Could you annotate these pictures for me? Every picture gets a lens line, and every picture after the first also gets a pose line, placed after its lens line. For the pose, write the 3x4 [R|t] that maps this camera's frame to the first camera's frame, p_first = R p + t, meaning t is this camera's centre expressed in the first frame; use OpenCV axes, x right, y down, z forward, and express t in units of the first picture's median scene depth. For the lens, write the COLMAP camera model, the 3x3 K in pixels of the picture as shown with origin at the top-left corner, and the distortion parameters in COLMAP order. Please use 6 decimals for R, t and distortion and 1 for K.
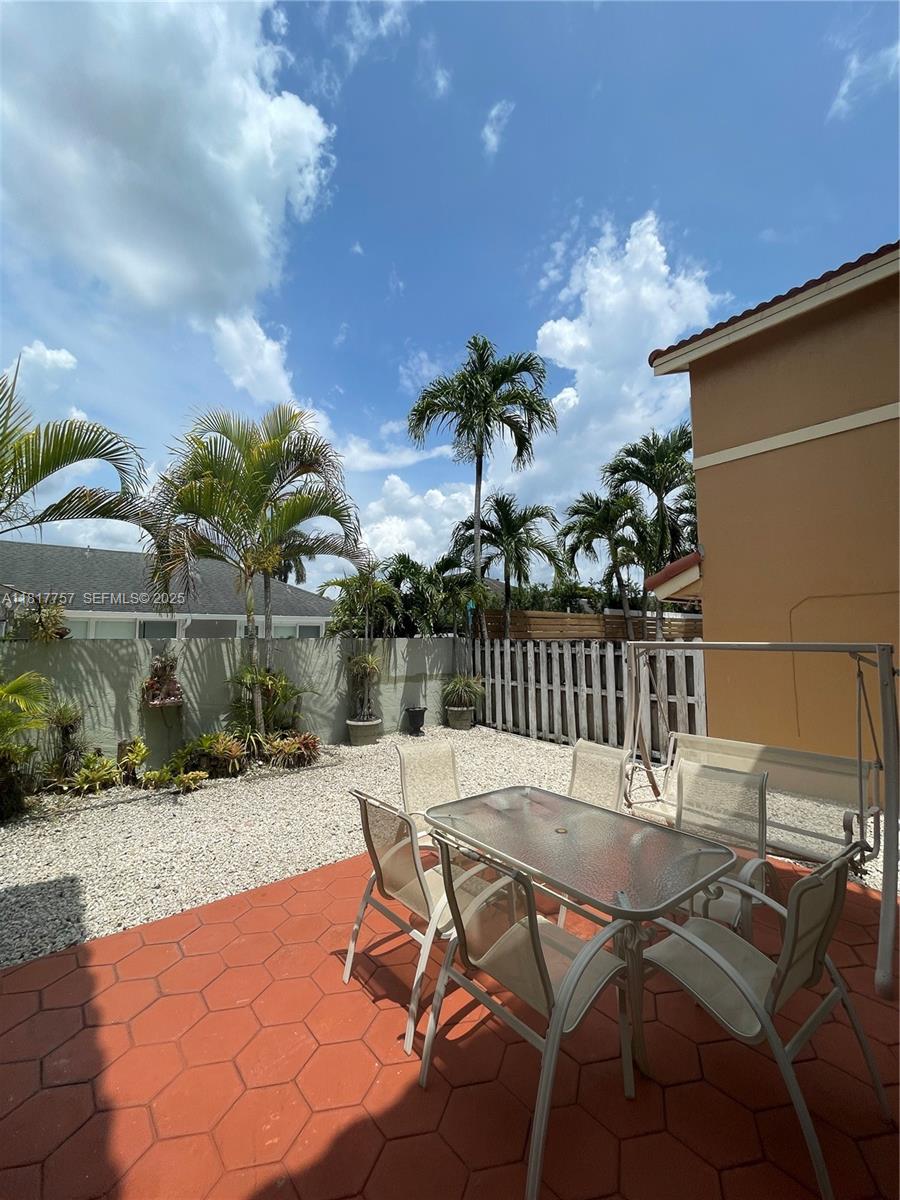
lens RADIAL K [[482.9, 0, 448.7], [0, 482.9, 589.5], [0, 0, 1]] dist [-0.000739, -0.000514]
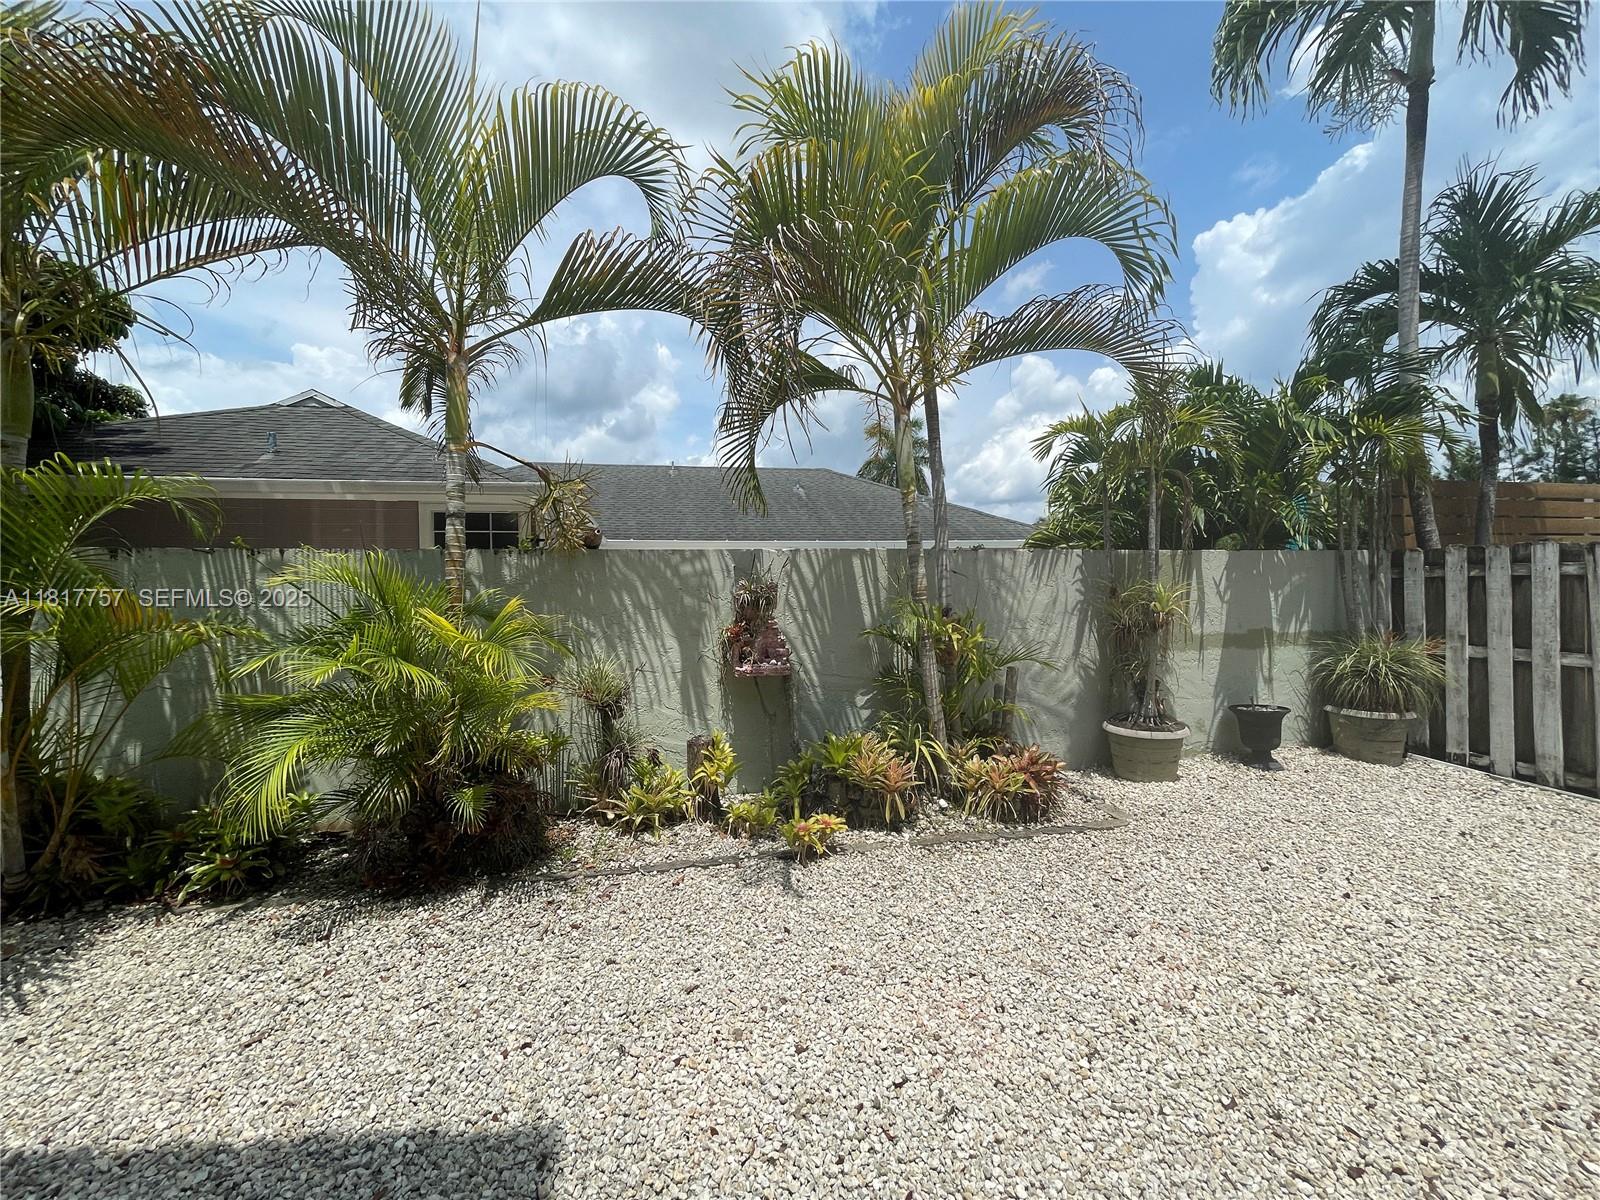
lens RADIAL K [[643.8, 0, 810.5], [0, 643.8, 593.2], [0, 0, 1]] dist [-0.000739, -0.000514]
pose [[0.890330, -0.005166, -0.455287, -0.219034], [0.053114, 0.994287, 0.092585, 0.089687], [0.452208, -0.106613, 0.885518, 0.408105]]
